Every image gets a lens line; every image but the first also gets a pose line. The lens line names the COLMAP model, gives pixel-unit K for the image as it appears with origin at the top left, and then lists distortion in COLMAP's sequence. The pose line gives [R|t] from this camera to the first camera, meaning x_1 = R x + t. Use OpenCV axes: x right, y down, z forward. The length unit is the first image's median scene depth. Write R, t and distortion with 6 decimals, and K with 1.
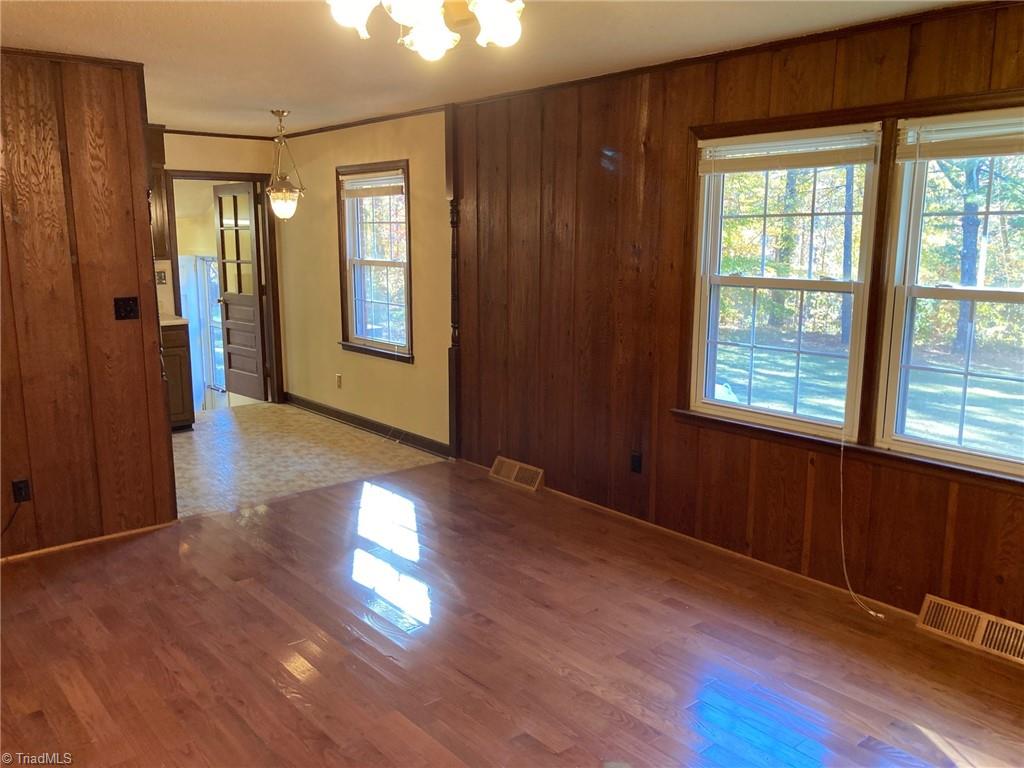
lens RADIAL K [[836.6, 0, 503.9], [0, 836.6, 384.2], [0, 0, 1]] dist [0.018022, -0.013417]
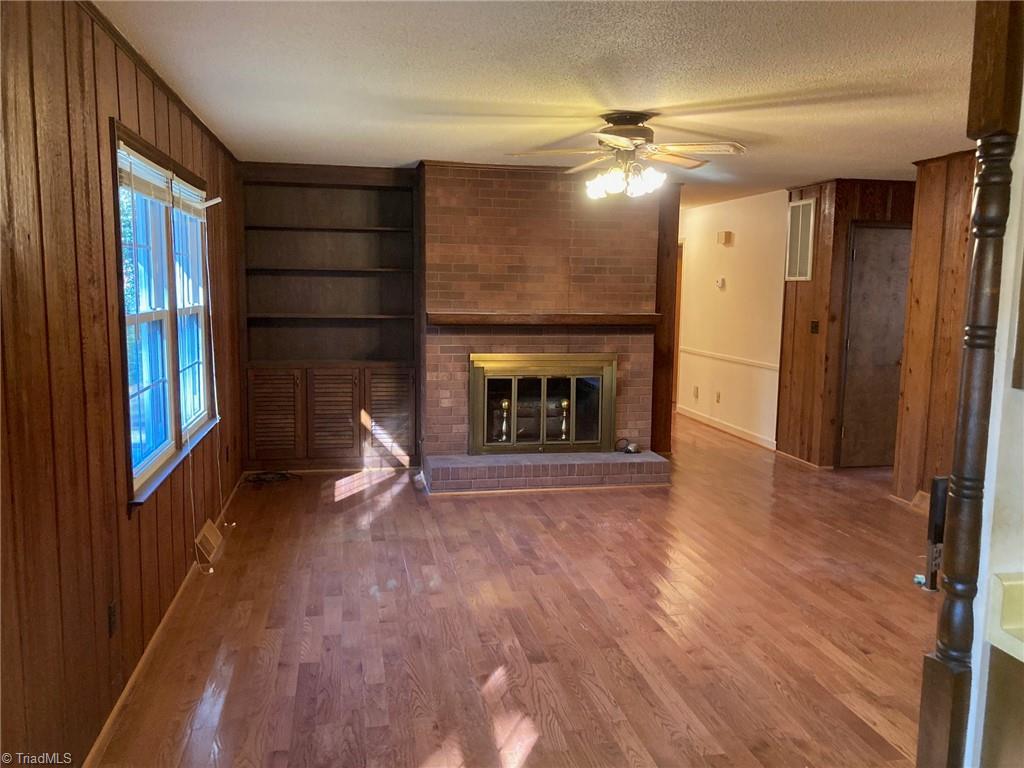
lens RADIAL K [[830.1, 0, 515.7], [0, 830.1, 409.3], [0, 0, 1]] dist [0.086496, -0.002044]
pose [[-0.878329, -0.084925, 0.470452, -0.418380], [0.072281, 0.949189, 0.306293, -0.244844], [-0.472560, 0.303031, -0.827562, 1.396230]]
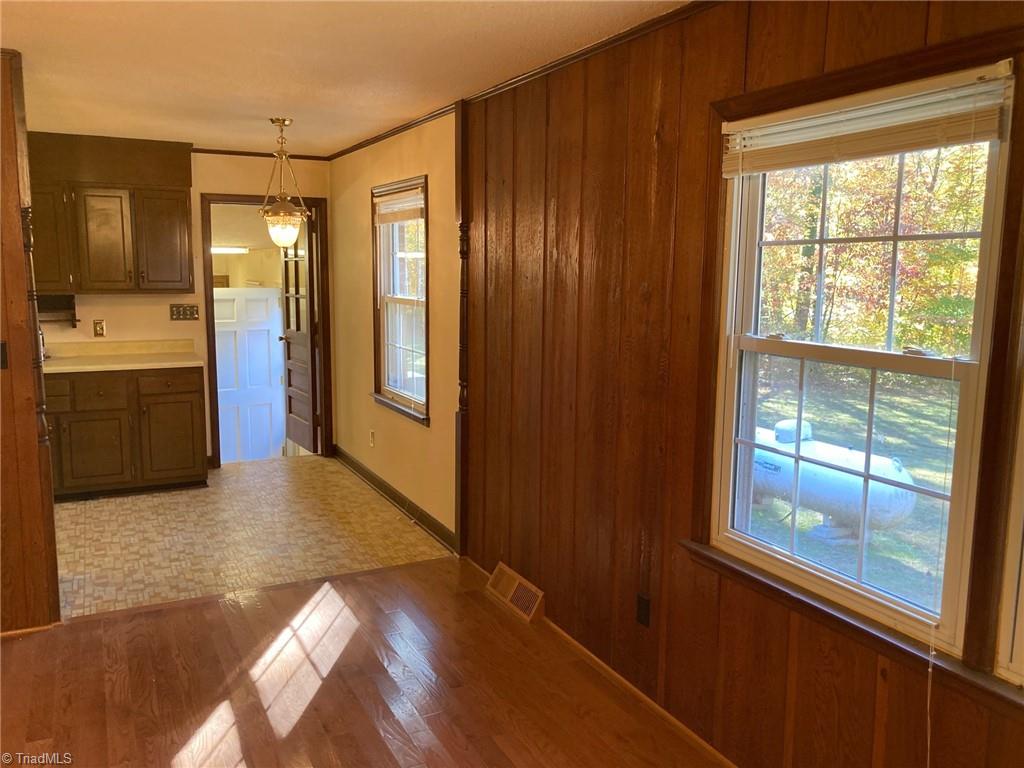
lens RADIAL K [[838.3, 0, 512.9], [0, 838.3, 379.8], [0, 0, 1]] dist [0.021612, -0.010064]
pose [[0.974103, 0.039297, -0.222662, 0.208582], [-0.049336, 0.997993, -0.039699, -0.059684], [0.220655, 0.049657, 0.974087, 0.330351]]
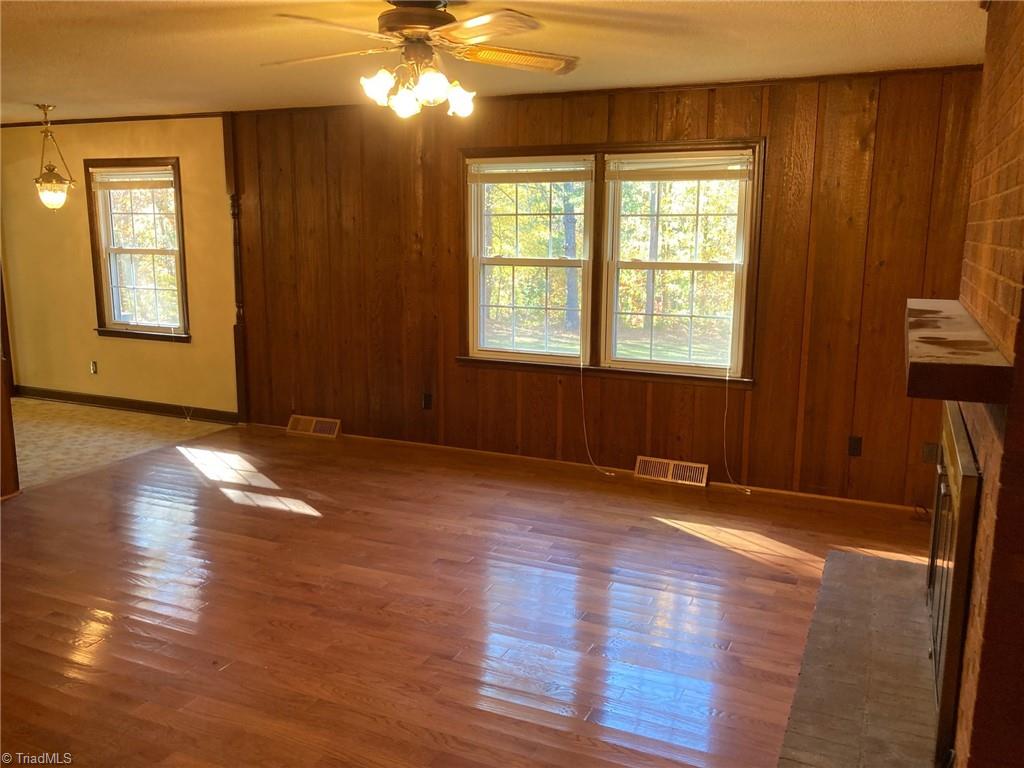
lens RADIAL K [[838.3, 0, 512.9], [0, 838.3, 379.8], [0, 0, 1]] dist [0.021612, -0.010064]
pose [[0.900973, -0.071420, 0.427957, -0.290009], [0.070724, 0.997342, 0.017548, 0.049015], [-0.428073, 0.014456, 0.903629, -0.253378]]
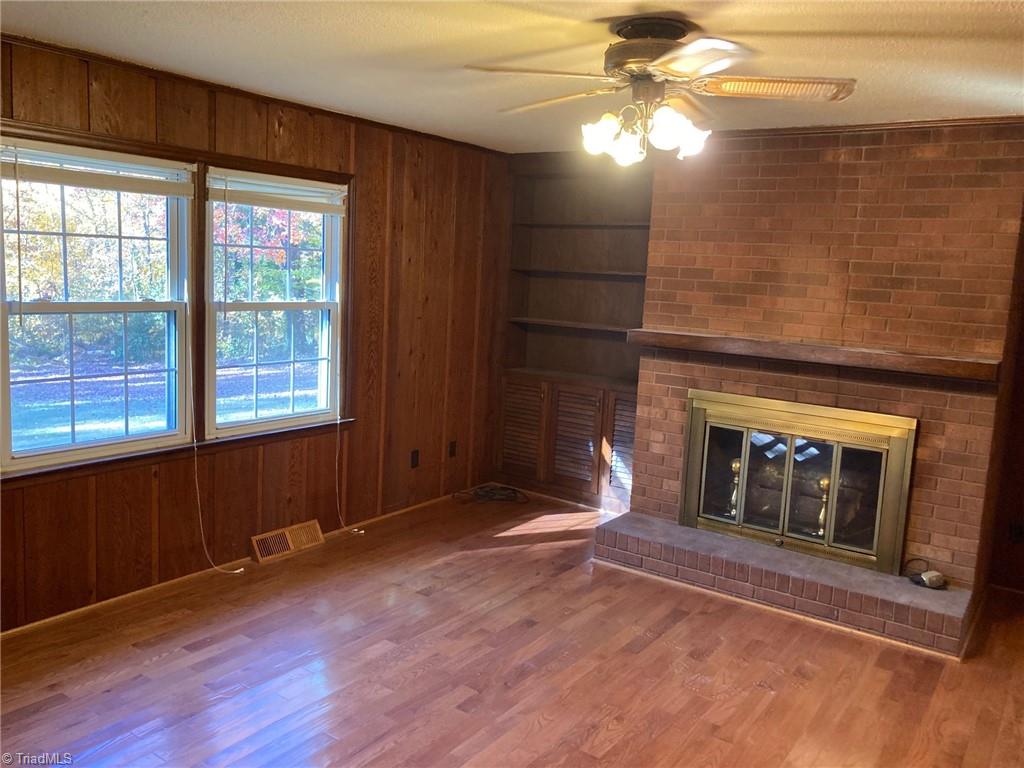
lens RADIAL K [[838.3, 0, 512.9], [0, 838.3, 379.8], [0, 0, 1]] dist [0.021612, -0.010064]
pose [[-0.259415, -0.143678, 0.955019, -0.629150], [0.123511, 0.975816, 0.180357, -0.134391], [-0.957836, 0.164742, -0.235395, 0.686615]]
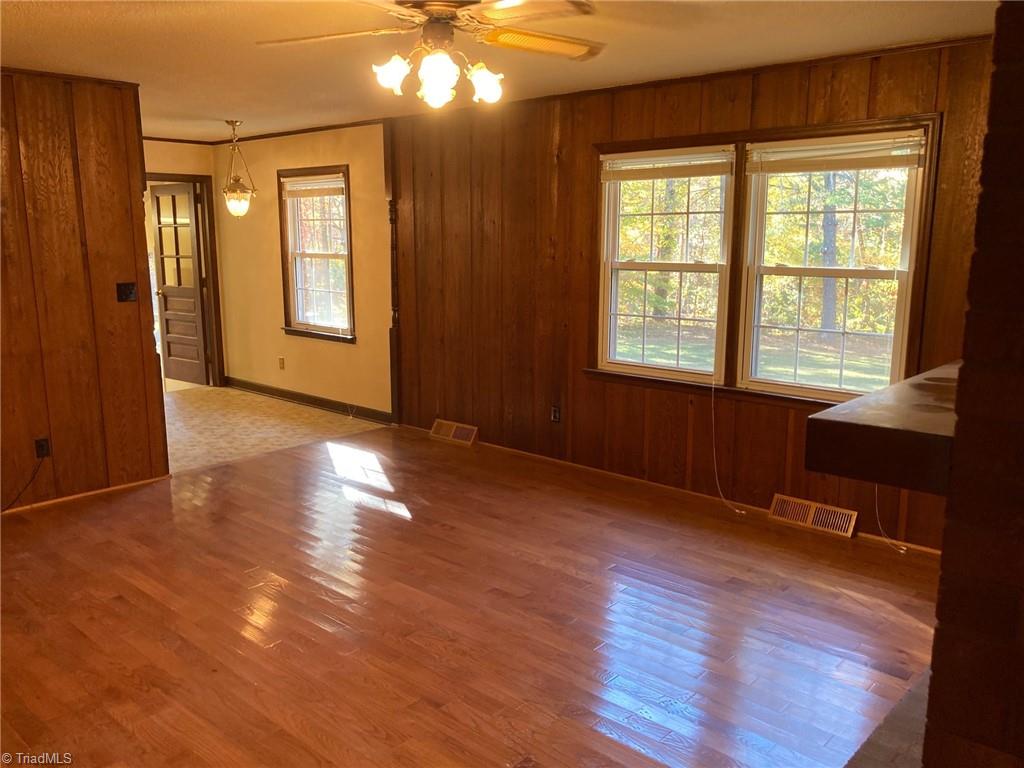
lens RADIAL K [[835.2, 0, 501.0], [0, 835.2, 388.3], [0, 0, 1]] dist [0.016608, -0.003333]
pose [[0.991939, -0.024098, 0.124400, -0.077474], [0.023470, 0.999703, 0.006510, 0.047616], [-0.124520, -0.003537, 0.992211, -0.222960]]
